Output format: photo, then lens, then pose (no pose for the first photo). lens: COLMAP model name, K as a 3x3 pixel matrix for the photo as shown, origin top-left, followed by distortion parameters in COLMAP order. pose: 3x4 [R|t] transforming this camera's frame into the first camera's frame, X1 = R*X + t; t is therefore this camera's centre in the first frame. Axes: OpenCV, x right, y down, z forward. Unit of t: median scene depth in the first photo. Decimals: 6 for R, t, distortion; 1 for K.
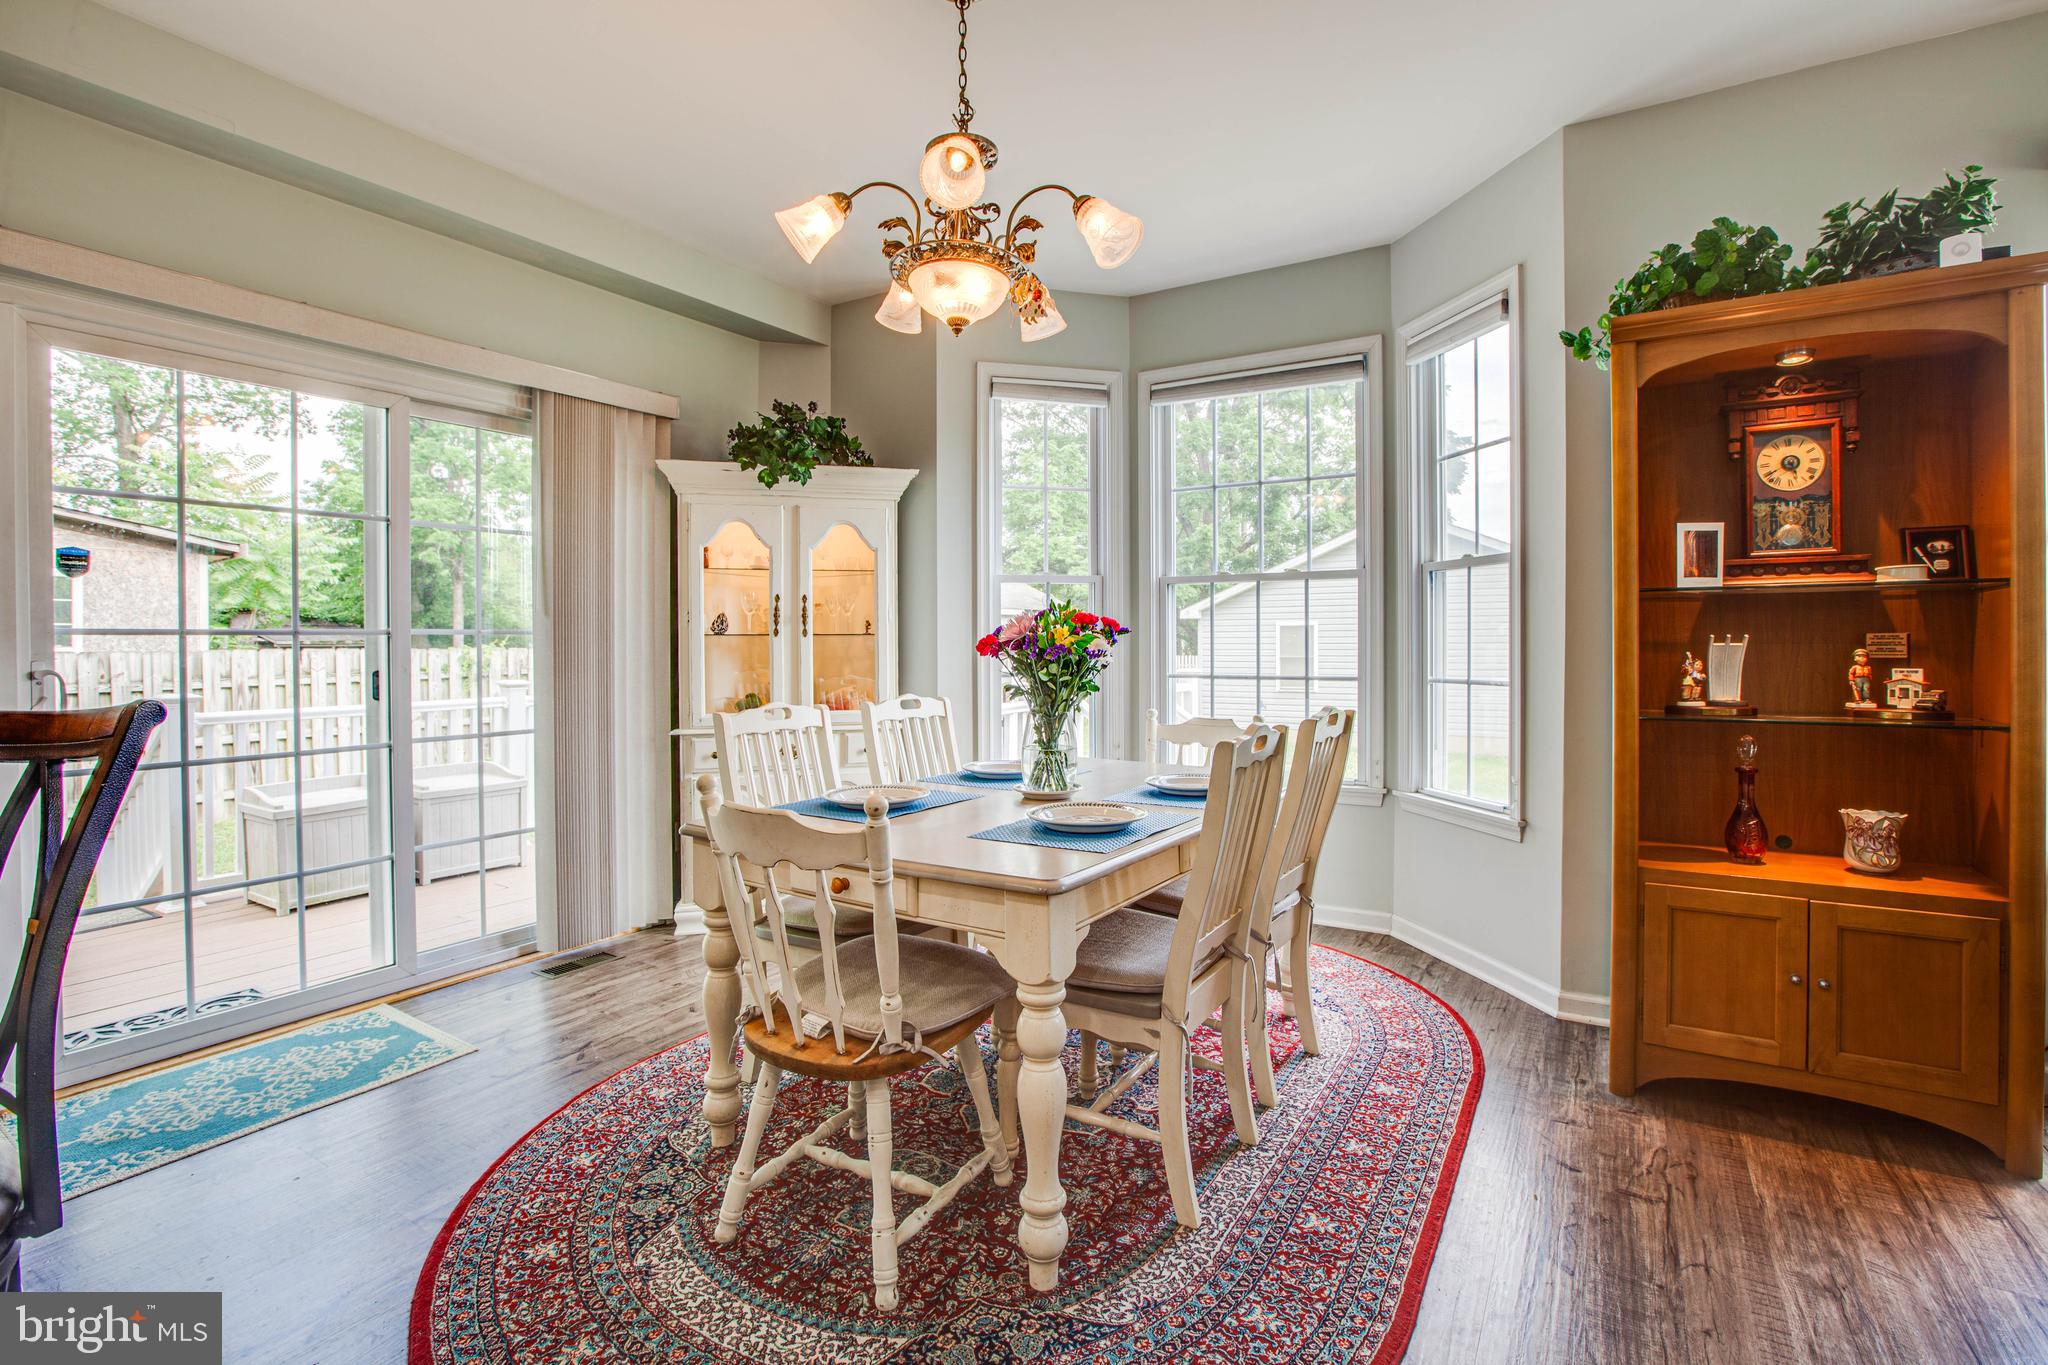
lens RADIAL K [[943.2, 0, 1028.7], [0, 943.2, 651.3], [0, 0, 1]] dist [-0.042787, 0.014077]
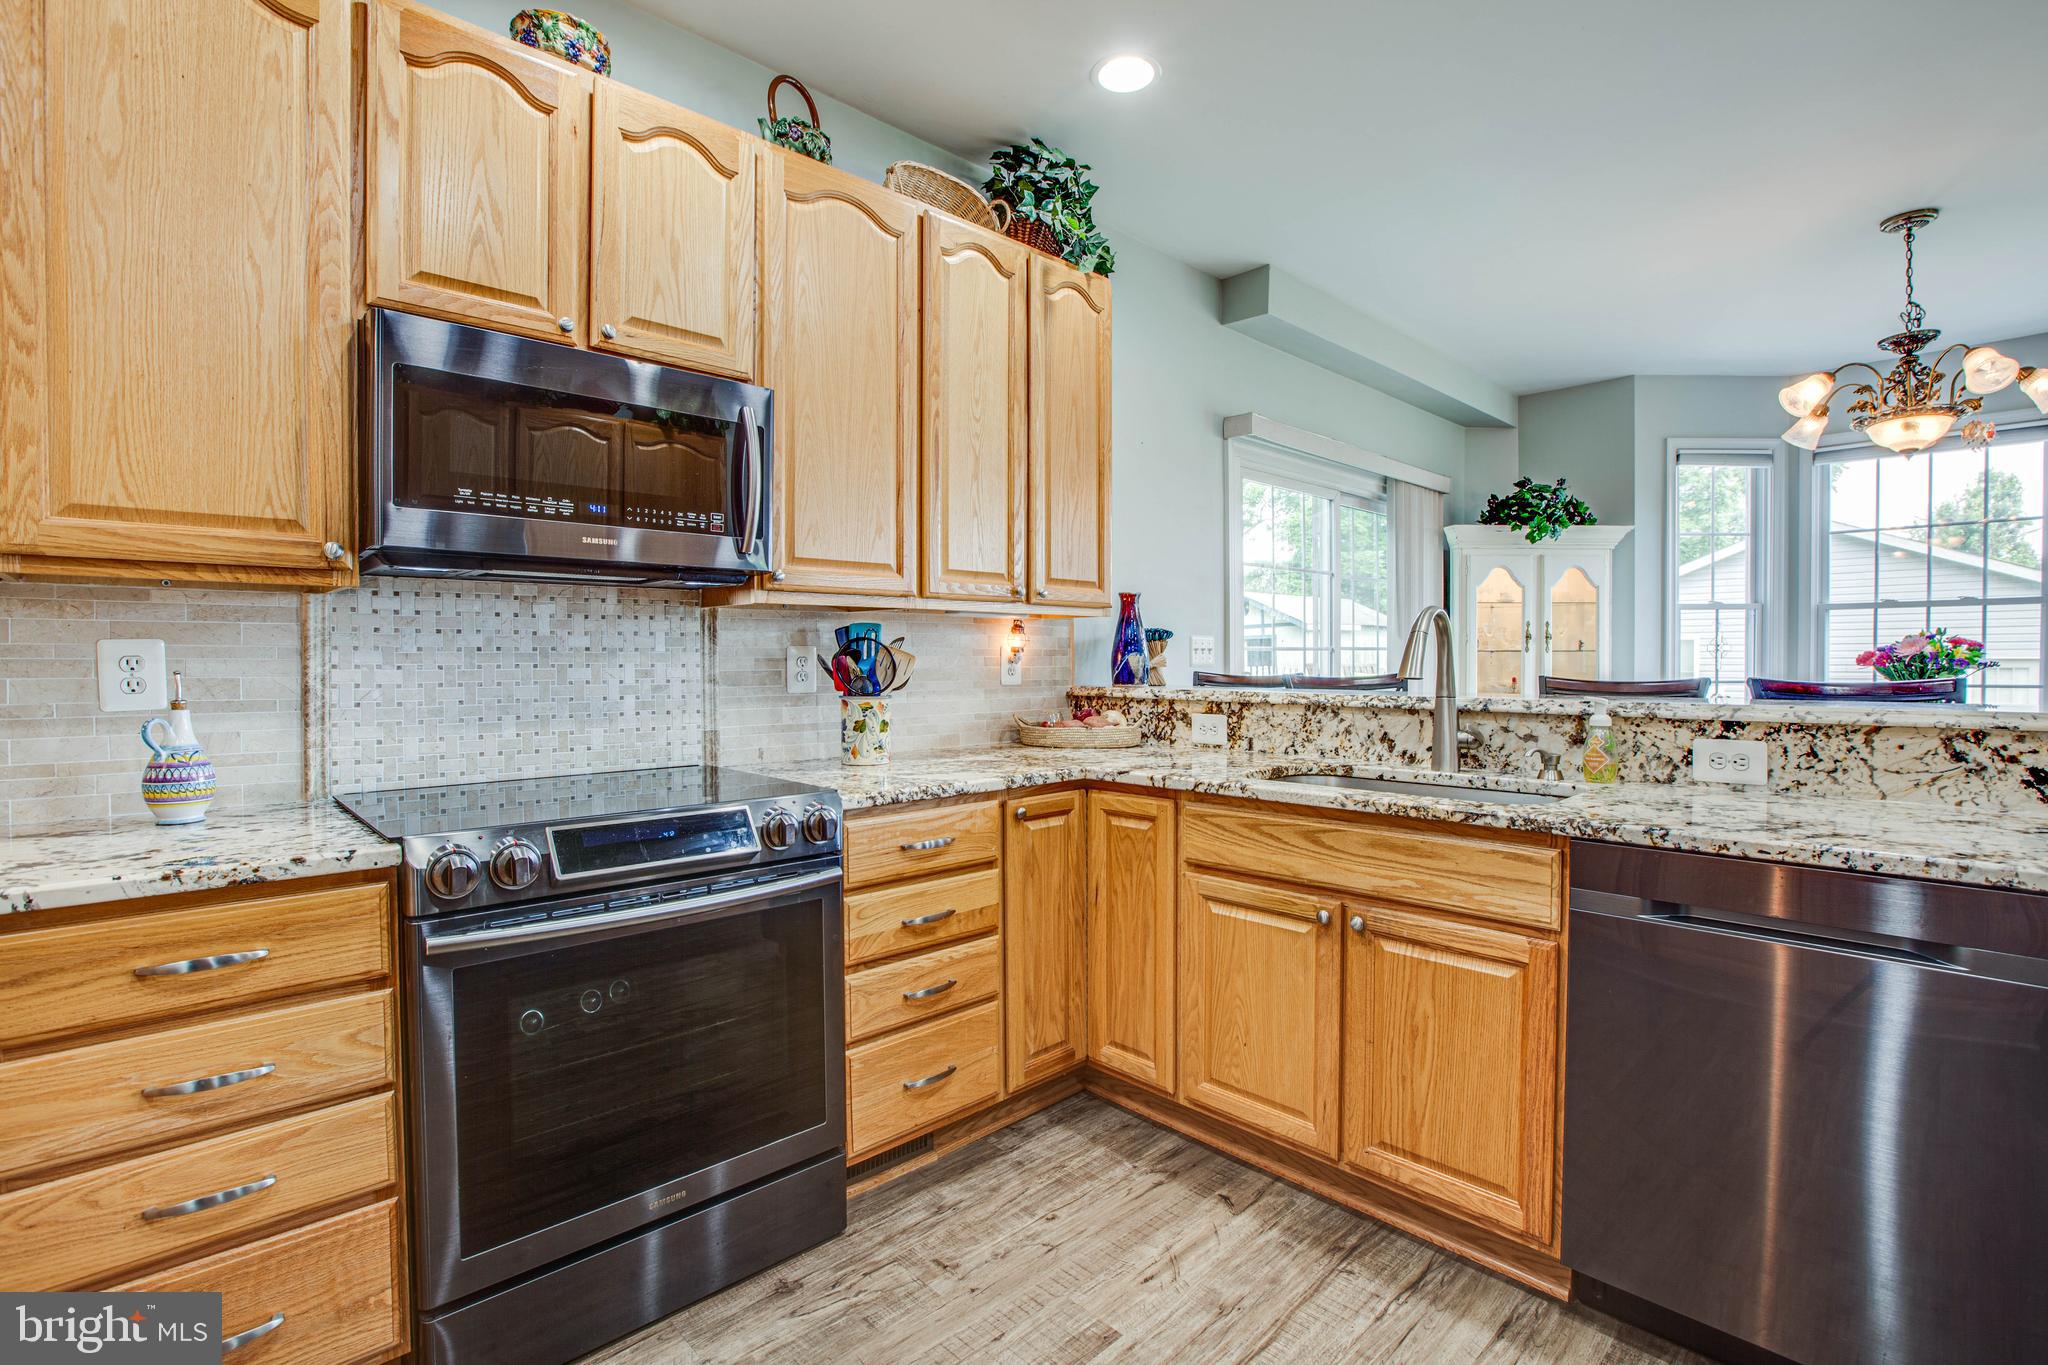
lens RADIAL K [[943.2, 0, 1001.8], [0, 943.2, 677.5], [0, 0, 1]] dist [-0.042787, 0.014077]
pose [[0.964470, 0.006748, -0.264106, -0.988335], [-0.004024, 0.999933, 0.010853, 0.014679], [0.264162, -0.009405, 0.964433, -0.764476]]
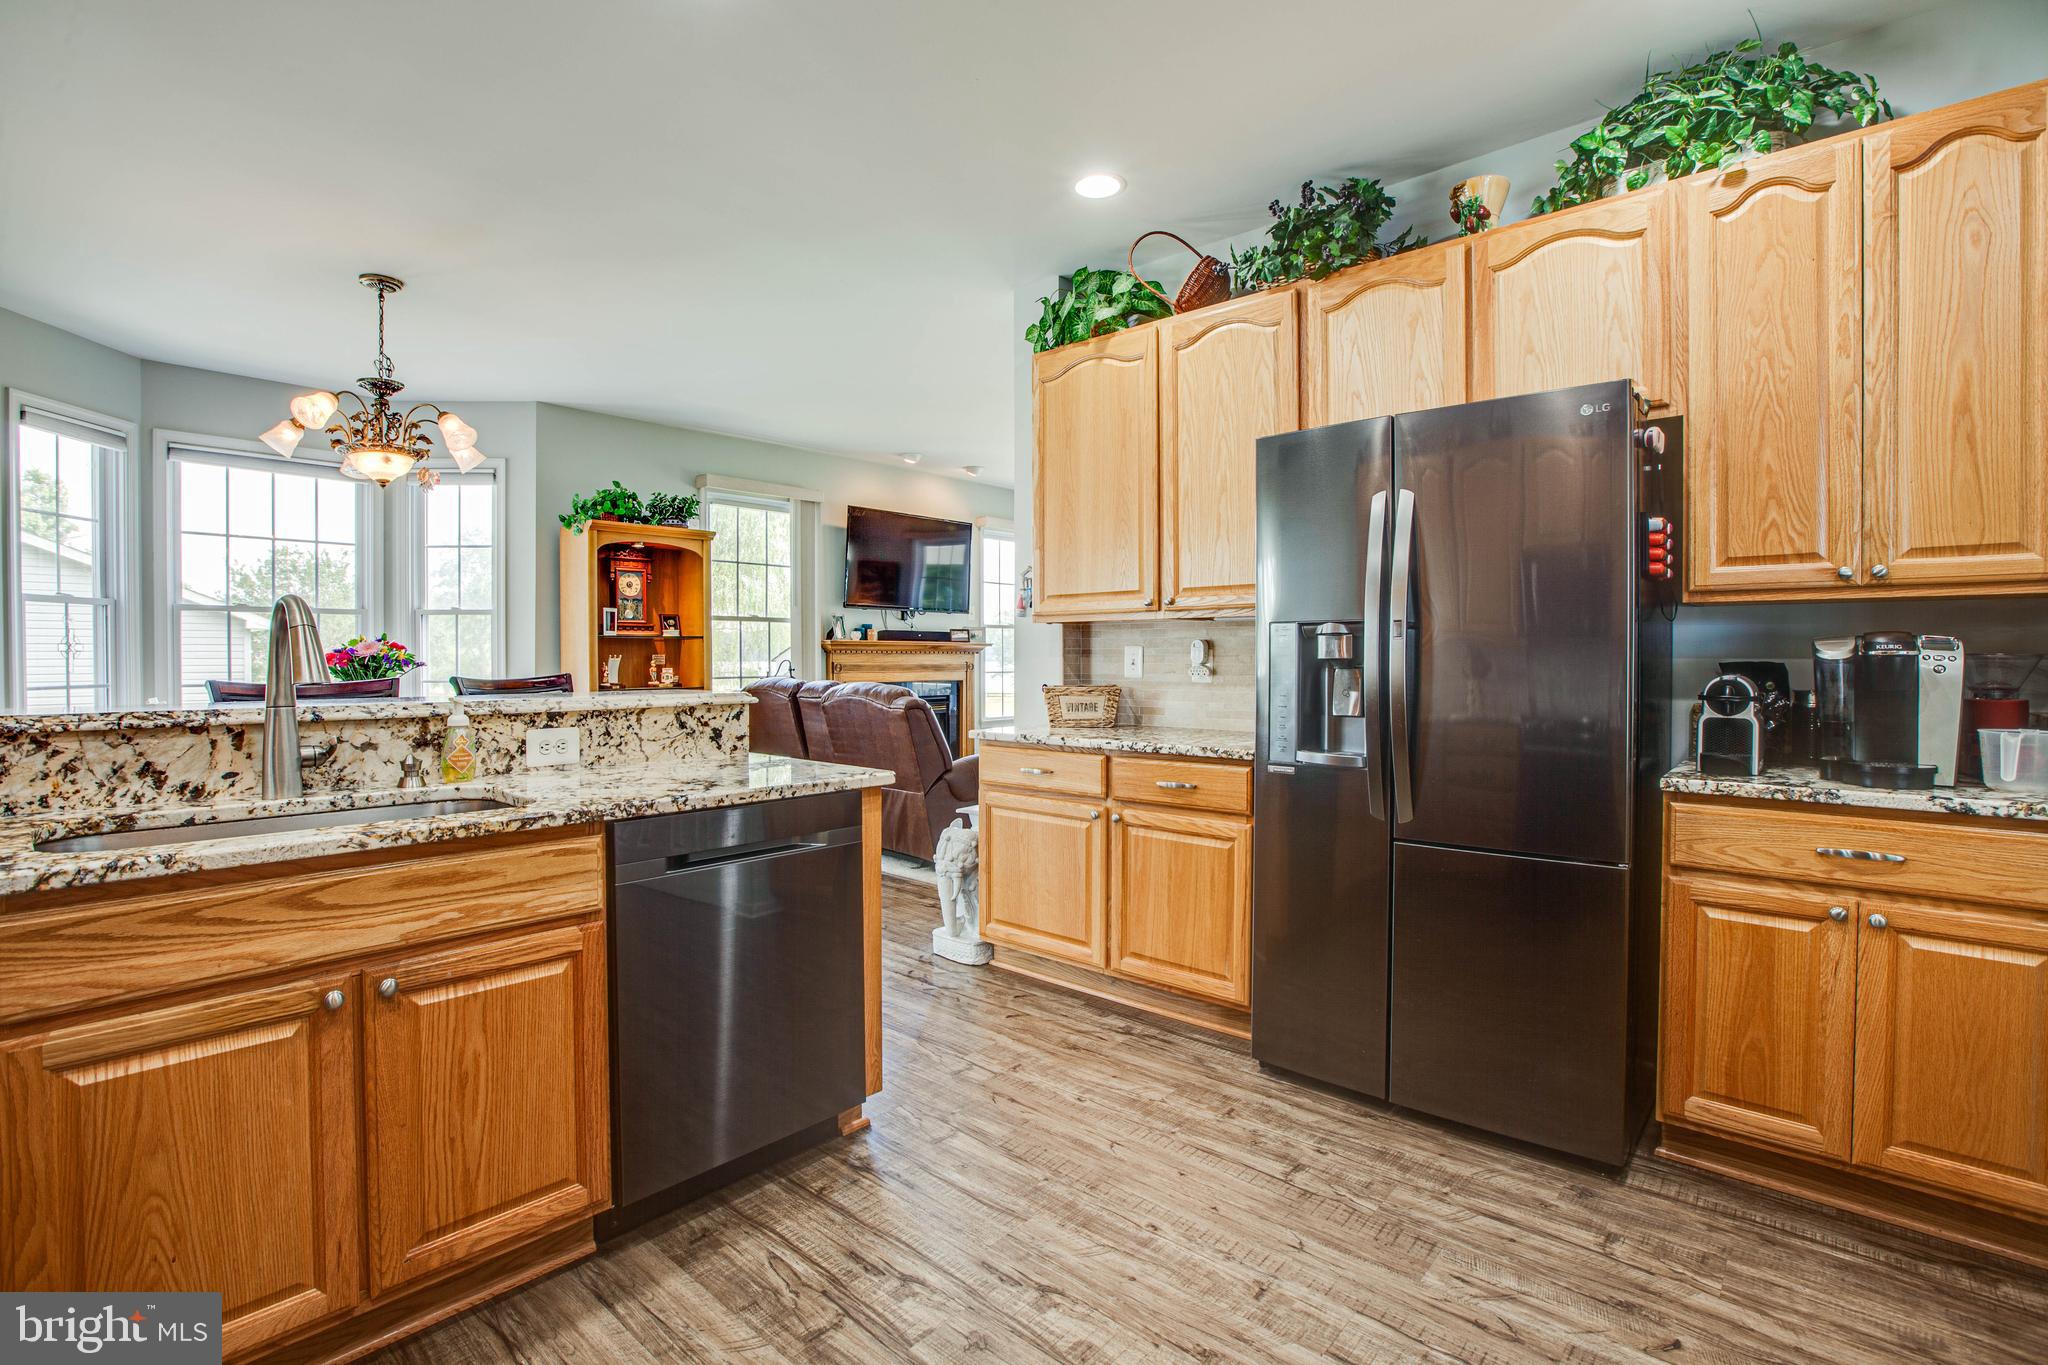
lens RADIAL K [[943.2, 0, 1045.0], [0, 943.2, 670.5], [0, 0, 1]] dist [-0.042787, 0.014077]
pose [[0.162065, -0.009066, 0.986738, -1.433180], [0.009617, 0.999925, 0.007608, 0.013571], [-0.986733, 0.008257, 0.162140, -0.481830]]
